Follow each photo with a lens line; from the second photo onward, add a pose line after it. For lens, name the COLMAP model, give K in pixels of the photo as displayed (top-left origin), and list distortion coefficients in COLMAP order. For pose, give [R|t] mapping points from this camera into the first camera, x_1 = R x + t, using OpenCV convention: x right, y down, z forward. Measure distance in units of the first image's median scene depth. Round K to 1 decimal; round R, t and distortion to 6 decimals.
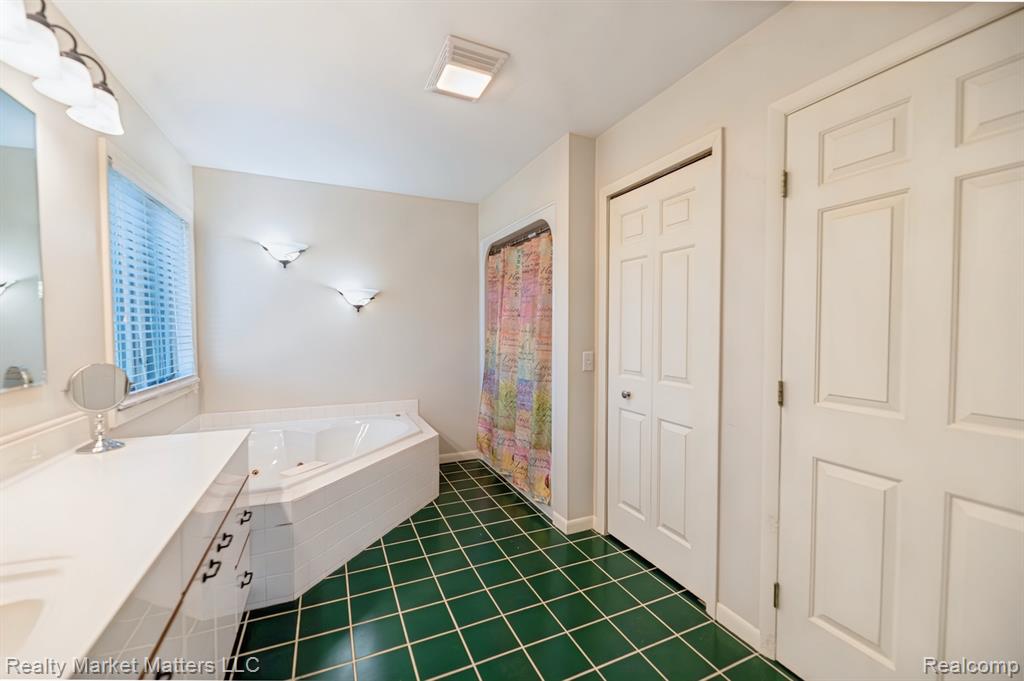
lens RADIAL K [[416.5, 0, 514.4], [0, 416.5, 339.7], [0, 0, 1]] dist [0.003051, -0.000105]
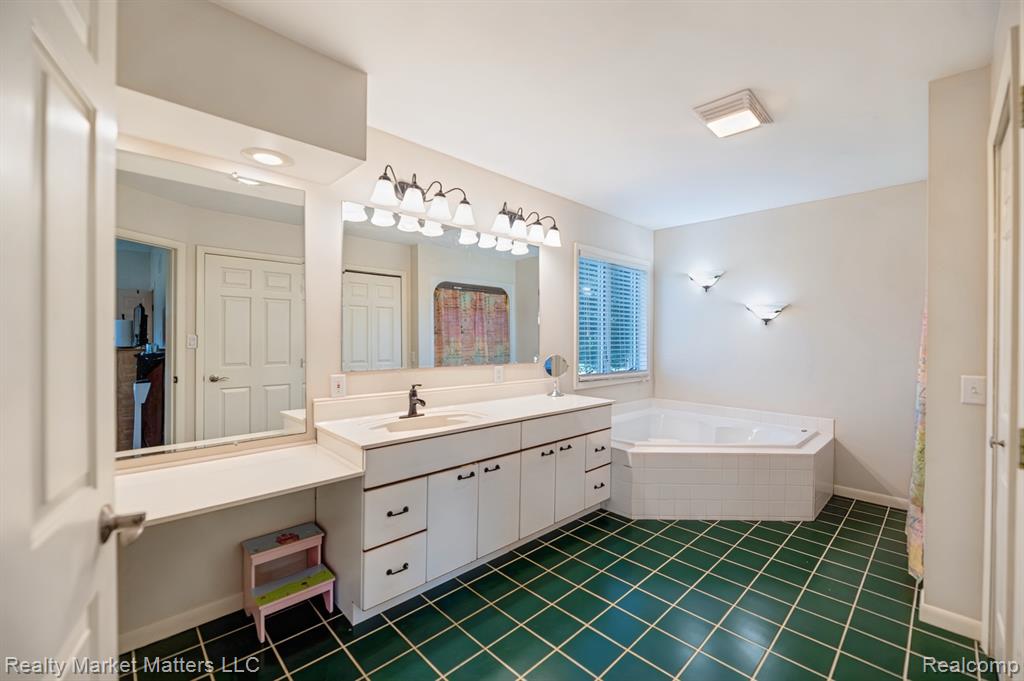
lens RADIAL K [[416.5, 0, 514.8], [0, 416.5, 339.4], [0, 0, 1]] dist [0.003051, -0.000105]
pose [[0.336736, 0.004651, -0.941588, 0.570067], [-0.035078, 0.999356, -0.007609, 0.000858], [0.940946, 0.035591, 0.336682, 0.055120]]
